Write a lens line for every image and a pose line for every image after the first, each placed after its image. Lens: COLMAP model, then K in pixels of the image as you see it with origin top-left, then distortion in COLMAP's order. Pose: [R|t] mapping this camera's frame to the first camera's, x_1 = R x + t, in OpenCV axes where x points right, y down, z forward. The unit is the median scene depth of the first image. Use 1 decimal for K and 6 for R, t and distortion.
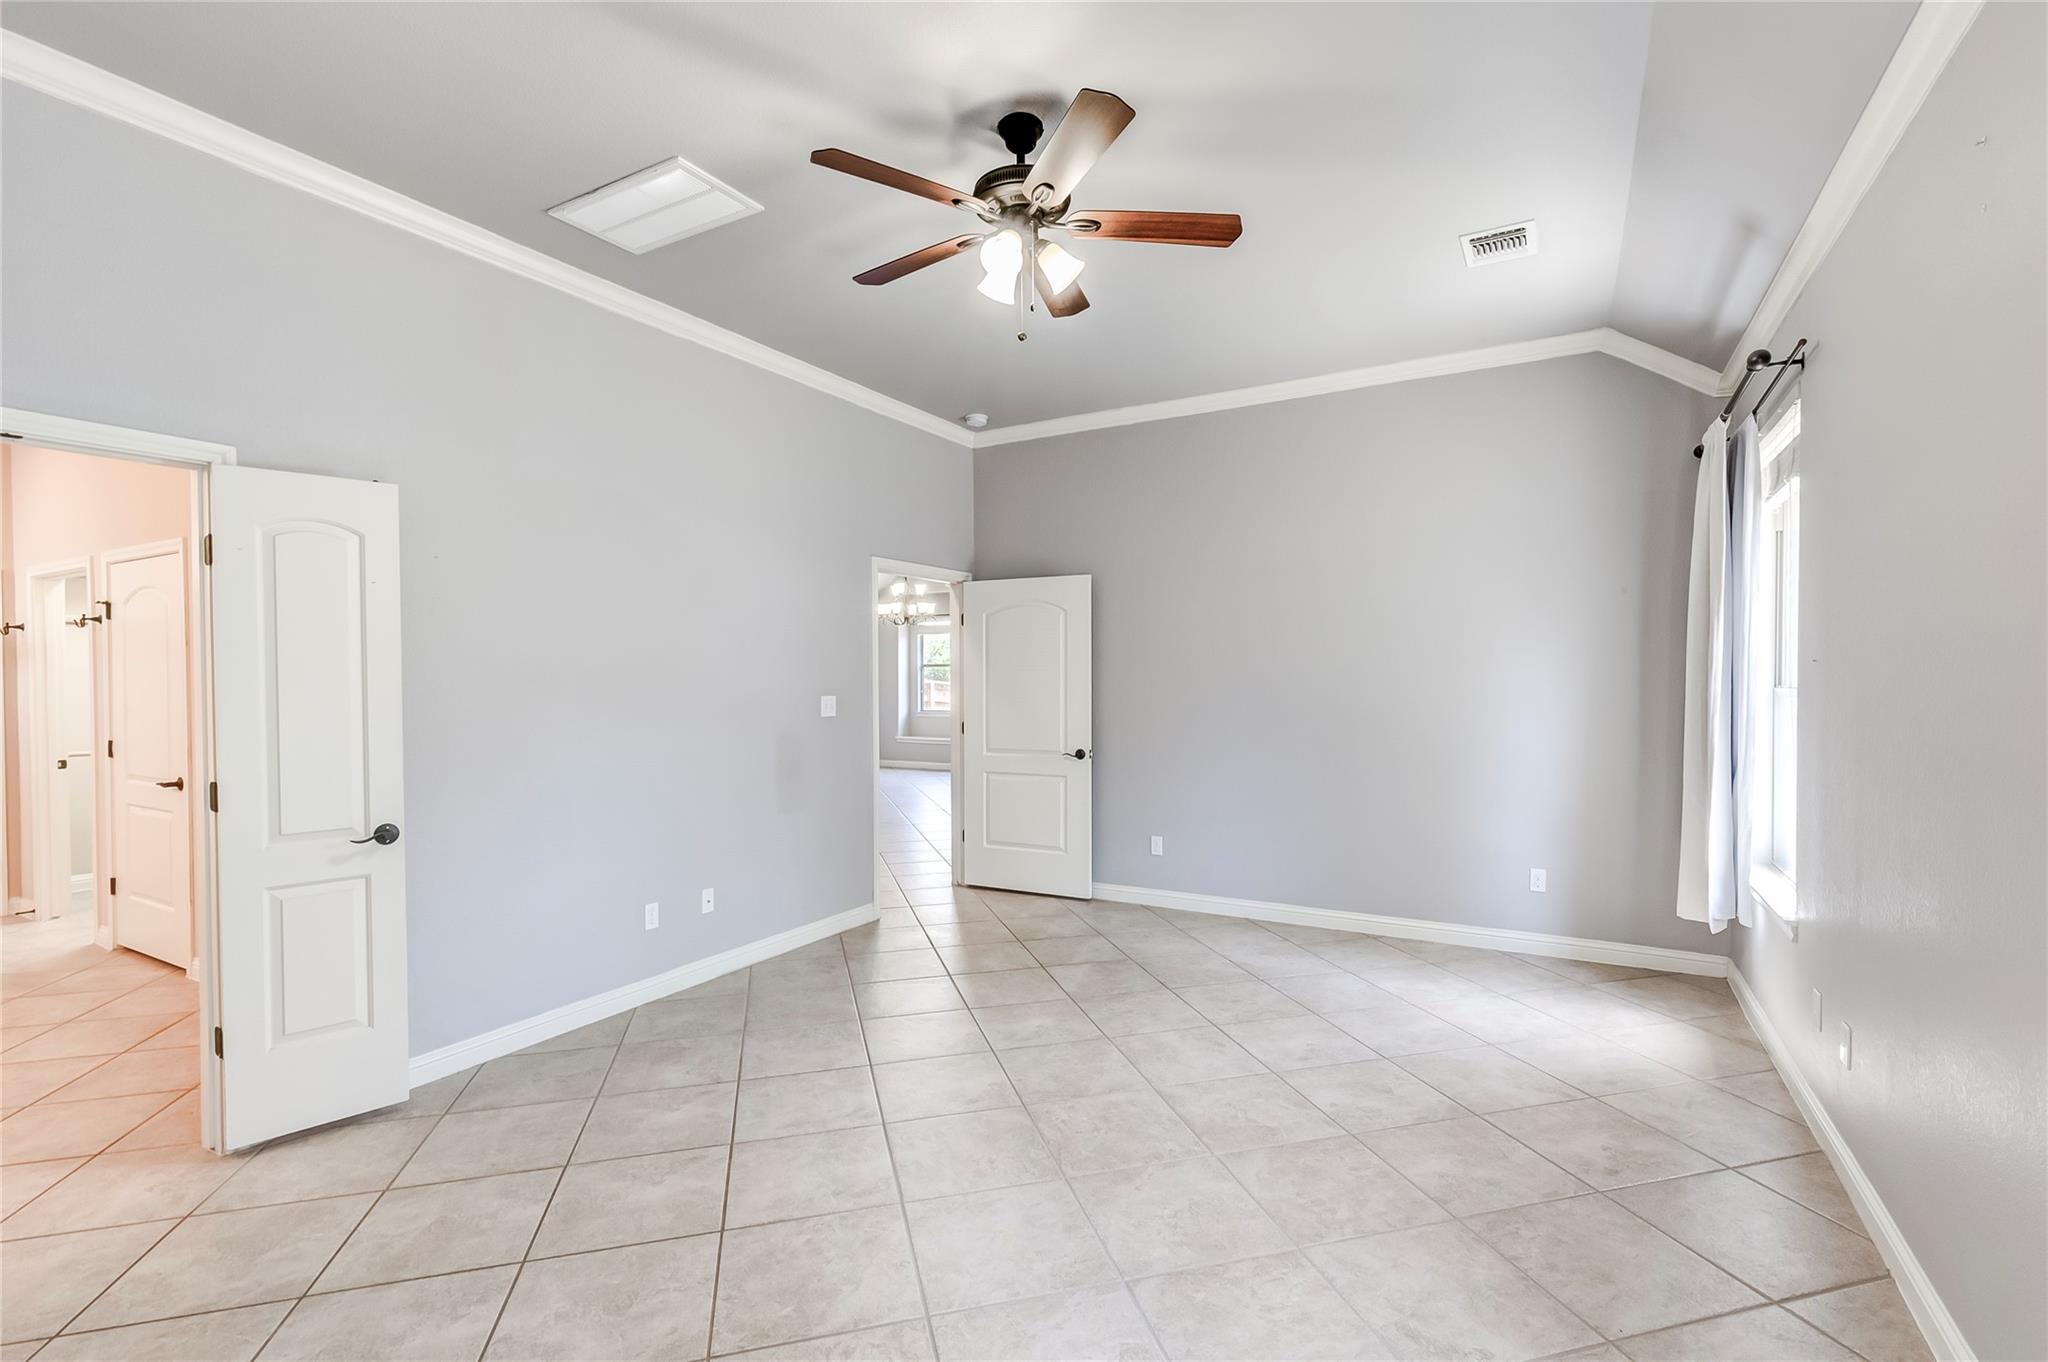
lens RADIAL K [[921.8, 0, 1033.7], [0, 921.8, 686.6], [0, 0, 1]] dist [0.004516, -0.001123]
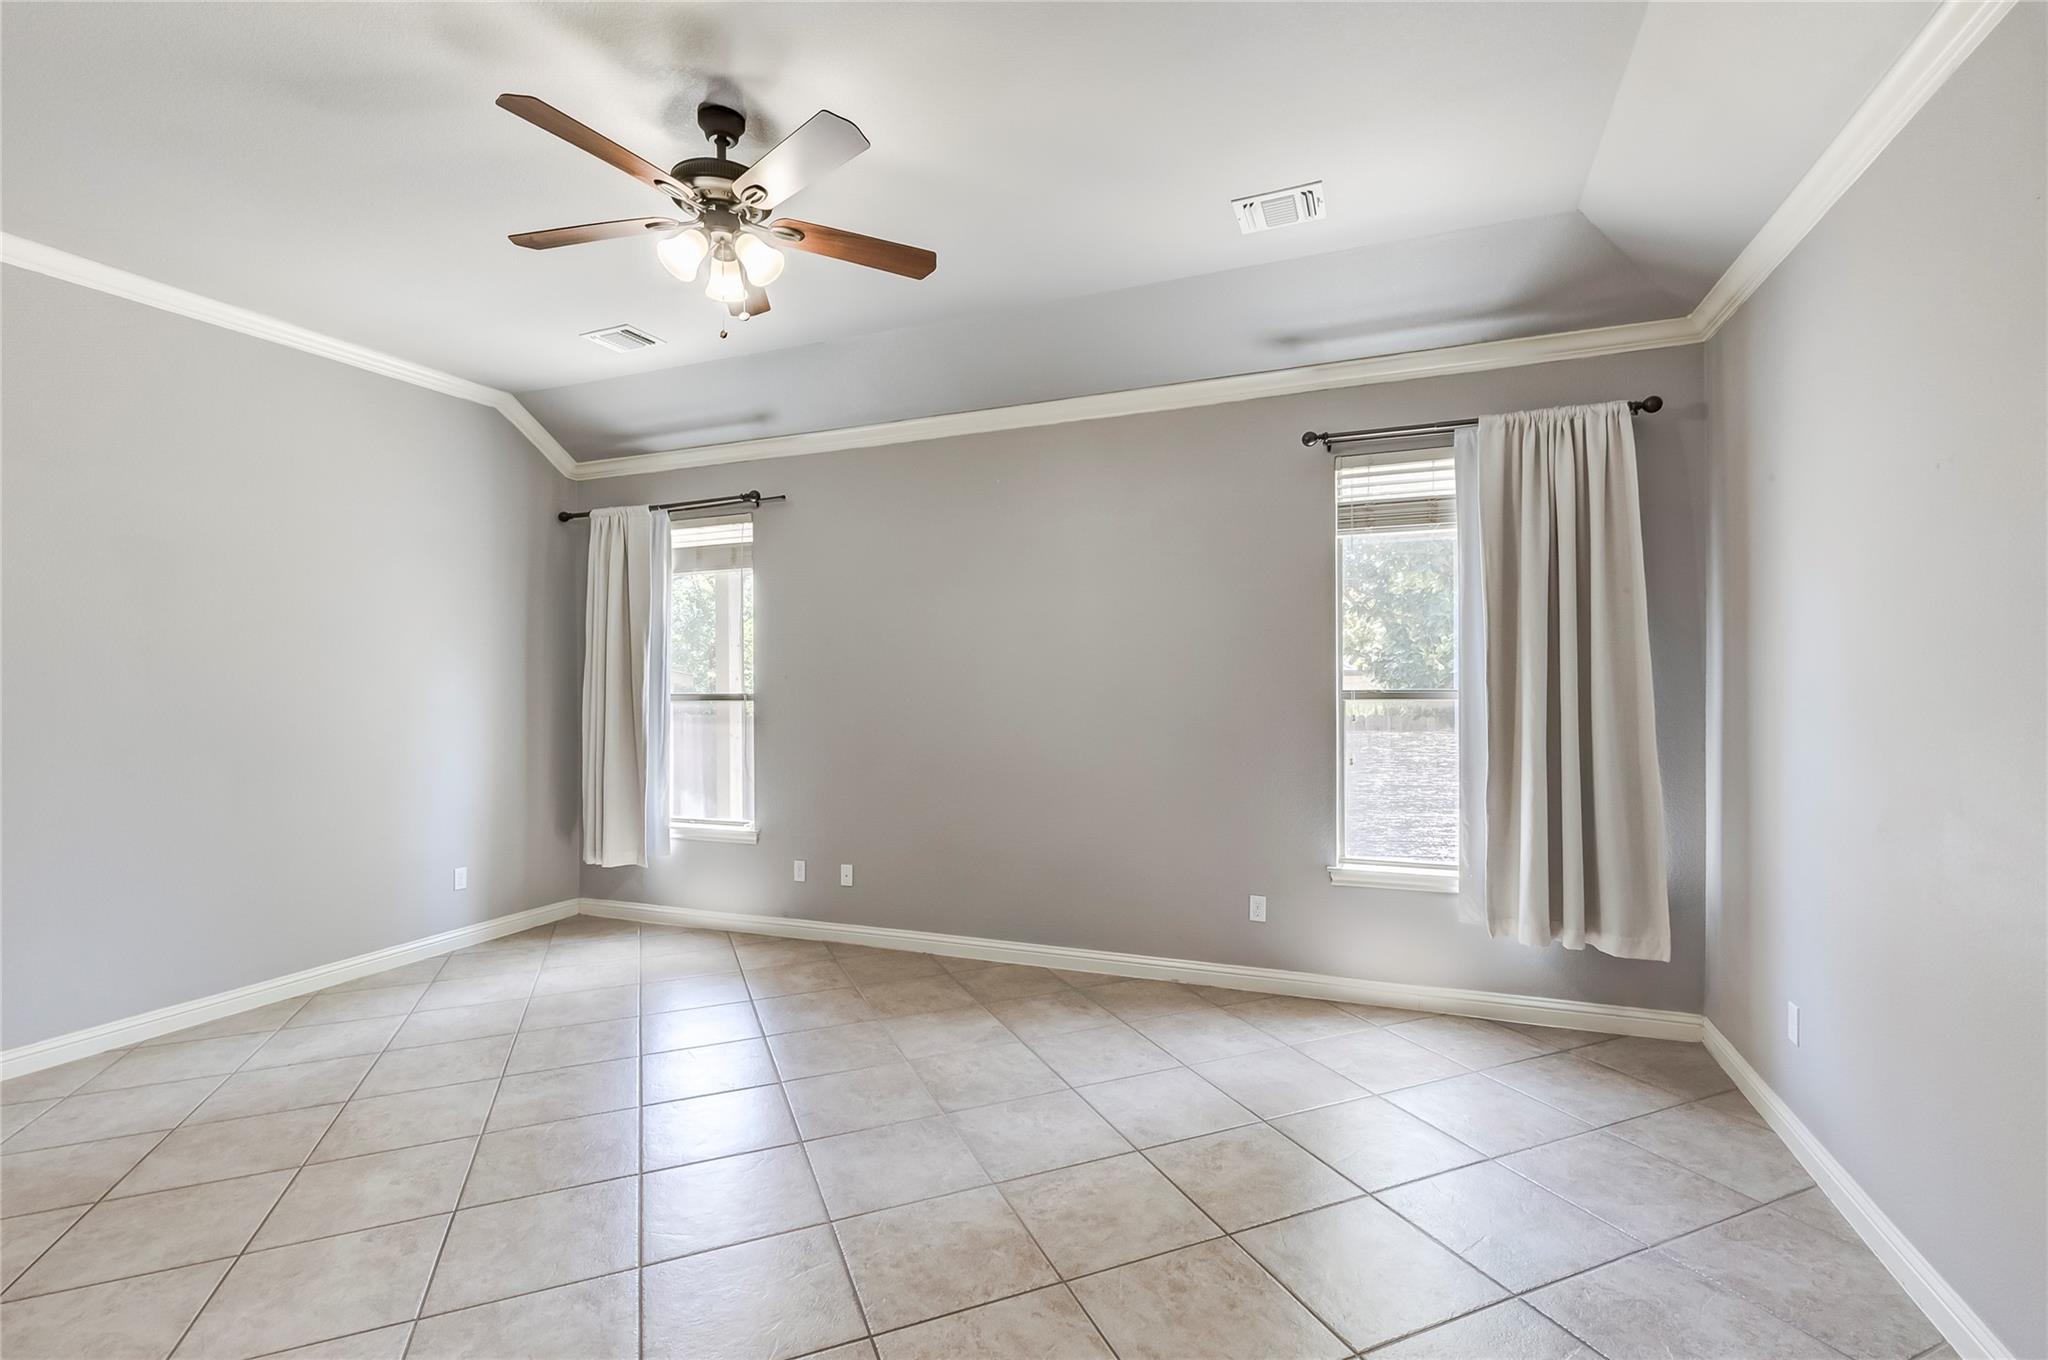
lens RADIAL K [[921.8, 0, 1019.9], [0, 921.8, 682.4], [0, 0, 1]] dist [0.004516, -0.001123]
pose [[-0.126829, 0.007987, 0.991892, -0.903989], [0.020992, 0.999765, -0.005366, 0.001636], [-0.991702, 0.020141, -0.126967, 0.728954]]
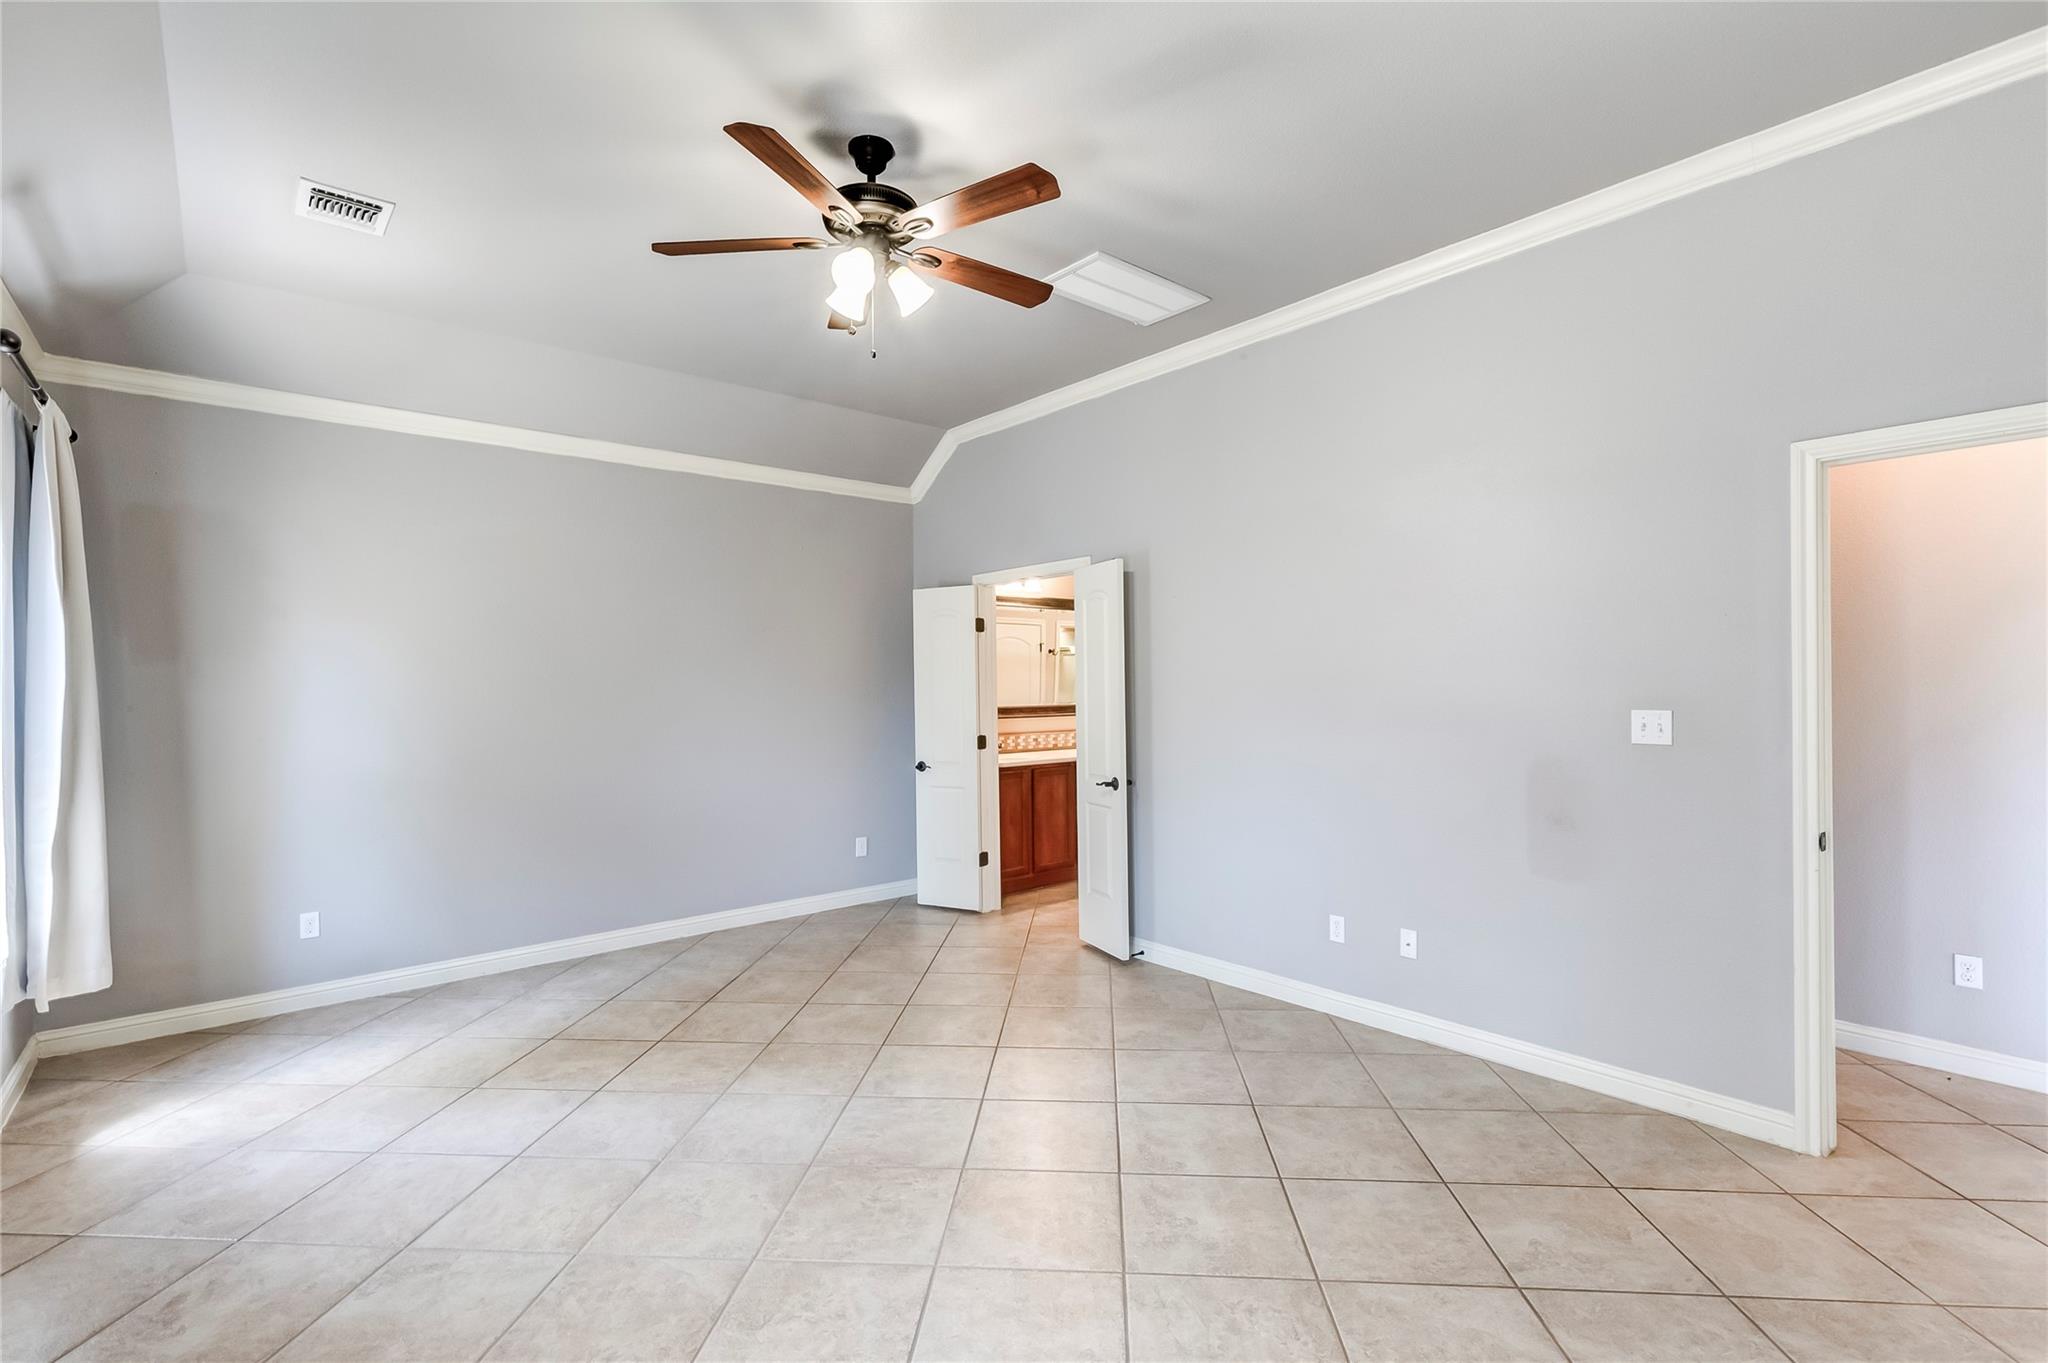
lens RADIAL K [[921.8, 0, 1022.2], [0, 921.8, 692.5], [0, 0, 1]] dist [0.004516, -0.001123]
pose [[-0.336379, 0.017995, -0.941555, 0.785328], [0.004159, 0.999836, 0.017623, -0.022456], [0.941718, 0.002012, -0.336398, 1.322098]]
